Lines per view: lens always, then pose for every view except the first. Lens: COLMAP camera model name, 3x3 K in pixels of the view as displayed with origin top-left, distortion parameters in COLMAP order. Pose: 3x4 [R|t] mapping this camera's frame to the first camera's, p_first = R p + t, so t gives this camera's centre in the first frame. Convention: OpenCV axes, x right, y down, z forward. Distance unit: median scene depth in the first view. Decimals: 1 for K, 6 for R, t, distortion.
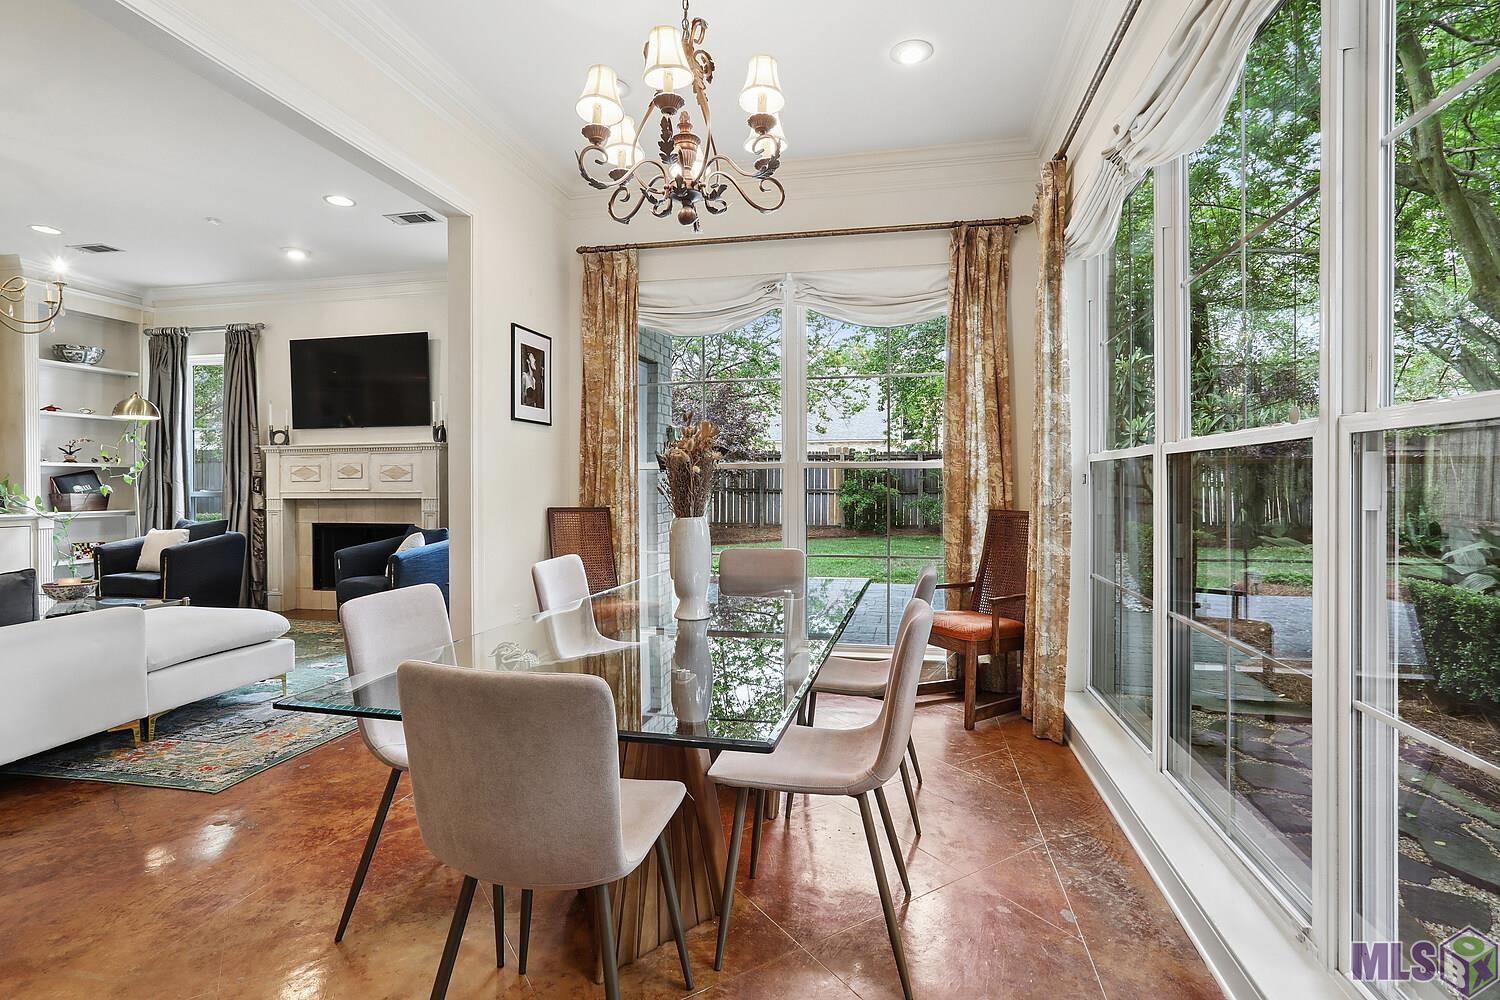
lens RADIAL K [[718.8, 0, 748.9], [0, 718.8, 491.2], [0, 0, 1]] dist [-0.001049, 0.000178]
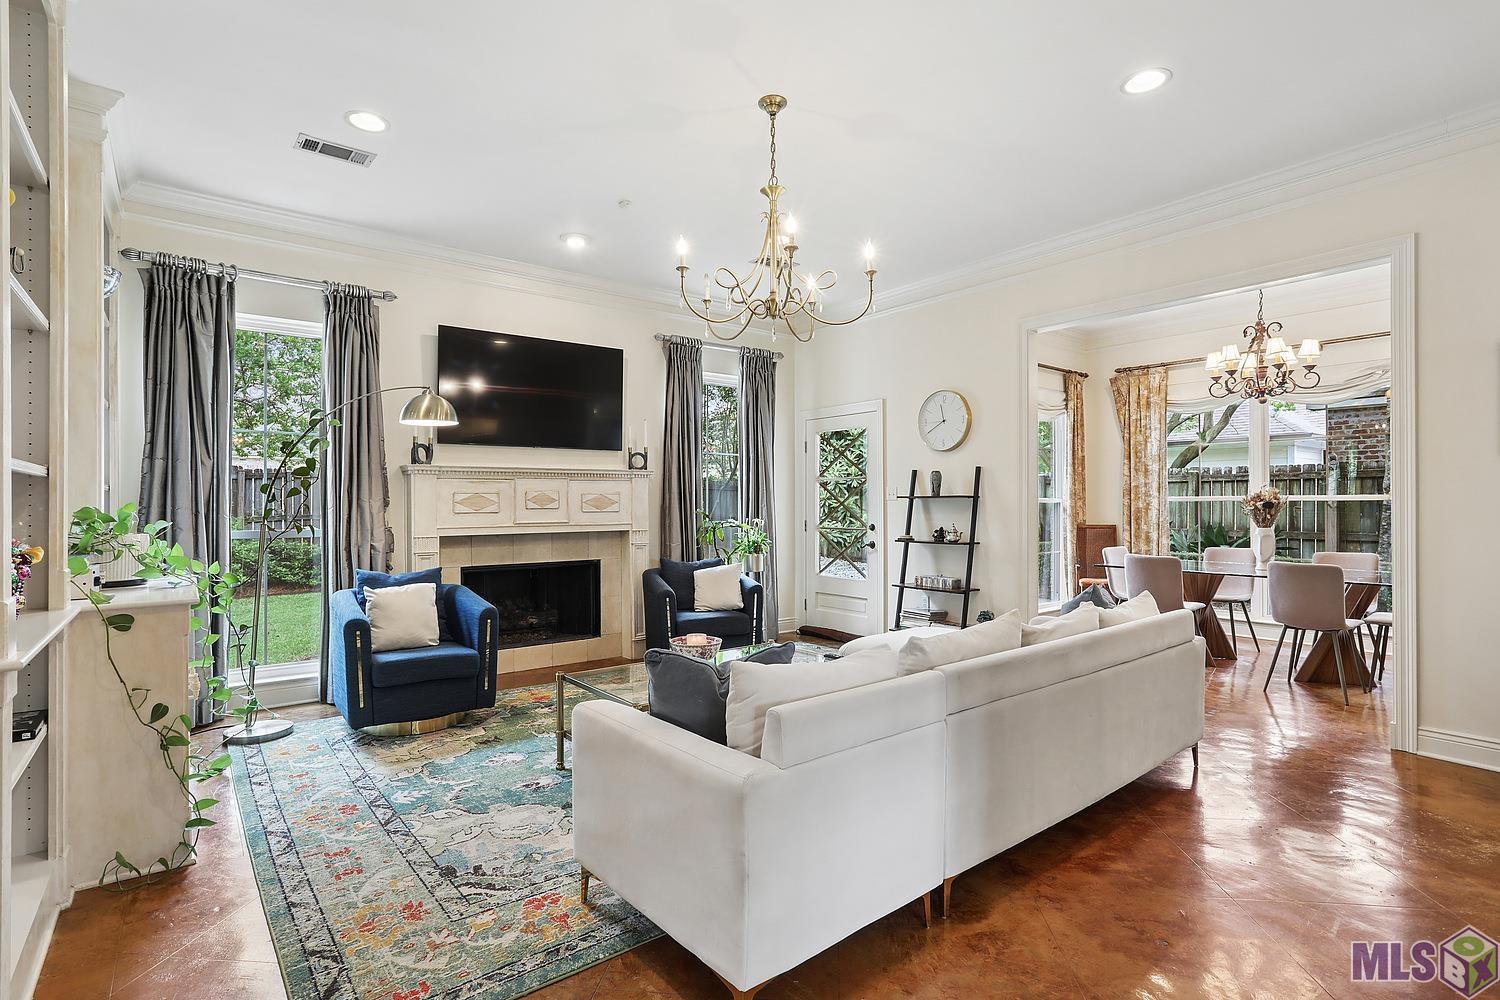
lens RADIAL K [[718.8, 0, 753.7], [0, 718.8, 499.2], [0, 0, 1]] dist [-0.001049, 0.000178]
pose [[0.632922, 0.002945, 0.774210, -1.019022], [0.011894, 0.999838, -0.013527, -0.014468], [-0.774124, 0.017770, 0.632785, 0.277824]]
